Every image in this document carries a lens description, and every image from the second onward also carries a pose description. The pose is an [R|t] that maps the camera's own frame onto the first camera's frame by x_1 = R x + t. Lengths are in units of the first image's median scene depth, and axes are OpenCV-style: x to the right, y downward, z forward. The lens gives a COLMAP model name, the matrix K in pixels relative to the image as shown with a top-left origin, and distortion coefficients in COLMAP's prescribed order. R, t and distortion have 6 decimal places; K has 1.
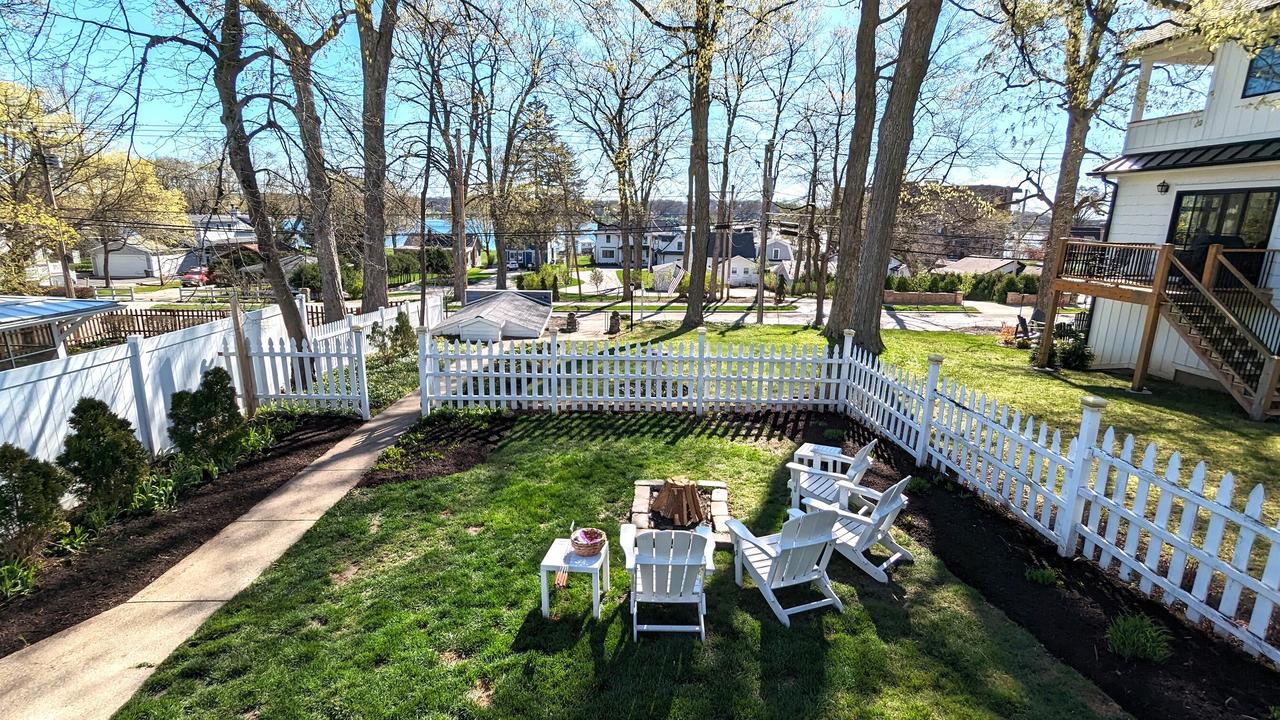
lens RADIAL K [[612.7, 0, 640.0], [0, 612.7, 360.0], [0, 0, 1]] dist [-0.001348, 0.000609]
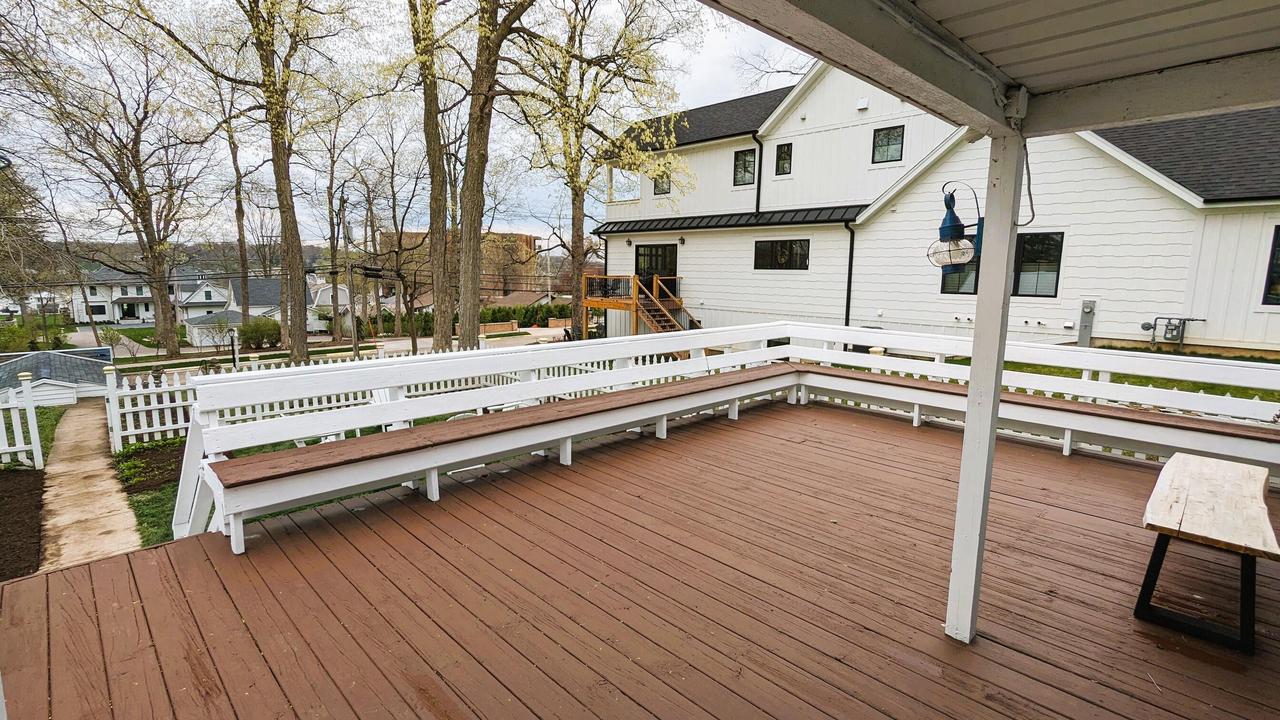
lens RADIAL K [[600.5, 0, 645.6], [0, 600.5, 360.8], [0, 0, 1]] dist [-0.001511, -0.000436]
pose [[0.756939, -0.113856, 0.643490, -0.119424], [0.154768, 0.987924, -0.007255, 0.033163], [-0.634893, 0.105083, 0.765420, -0.147413]]
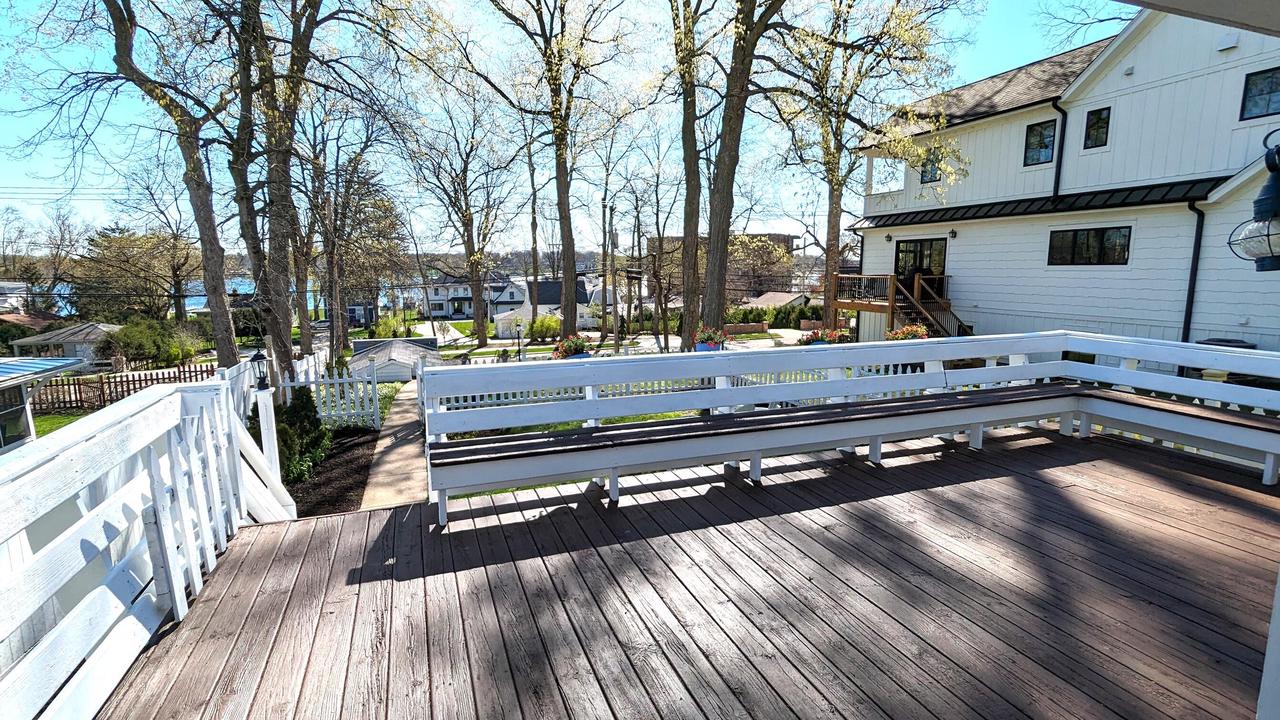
lens RADIAL K [[608.3, 0, 644.4], [0, 608.3, 360.3], [0, 0, 1]] dist [-0.001861, -0.000871]
pose [[0.956056, -0.072945, 0.283964, -0.103748], [0.094426, 0.993556, -0.062689, 0.033313], [-0.277562, 0.086748, 0.956783, -0.147551]]
